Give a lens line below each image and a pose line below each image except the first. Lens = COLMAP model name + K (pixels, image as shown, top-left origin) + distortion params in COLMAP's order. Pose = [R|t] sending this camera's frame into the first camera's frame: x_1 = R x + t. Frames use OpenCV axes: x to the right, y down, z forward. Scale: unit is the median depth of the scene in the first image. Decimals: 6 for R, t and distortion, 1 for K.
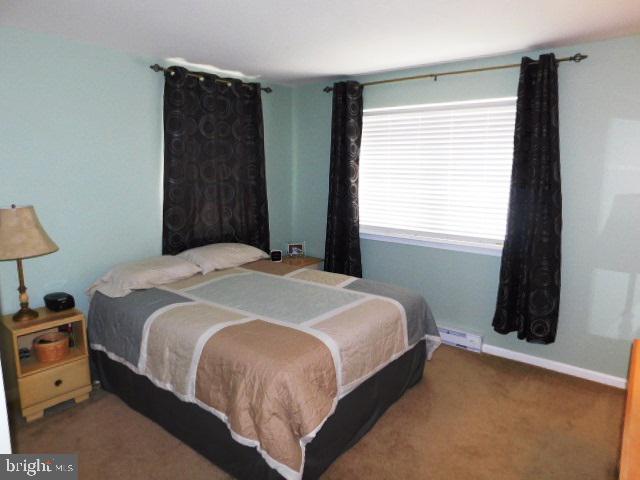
lens RADIAL K [[417.9, 0, 320.9], [0, 417.9, 243.0], [0, 0, 1]] dist [0.004112, 0.003335]
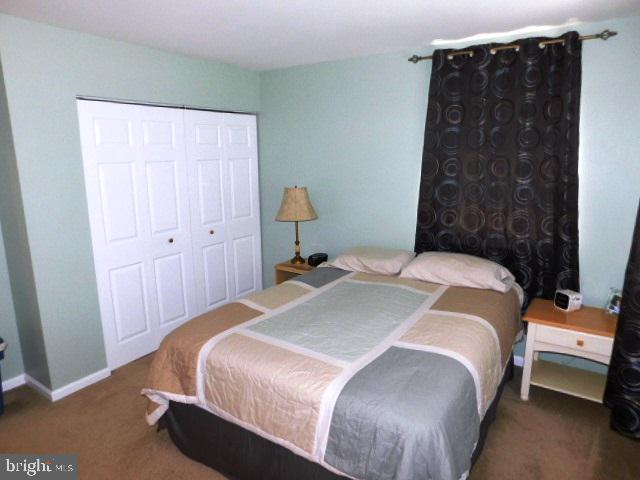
lens RADIAL K [[417.9, 0, 321.4], [0, 417.9, 236.6], [0, 0, 1]] dist [0.004112, 0.003335]
pose [[0.110107, 0.185231, -0.976507, 0.631262], [-0.181482, 0.969711, 0.163478, -0.143551], [0.977211, 0.159218, 0.140388, 0.746478]]
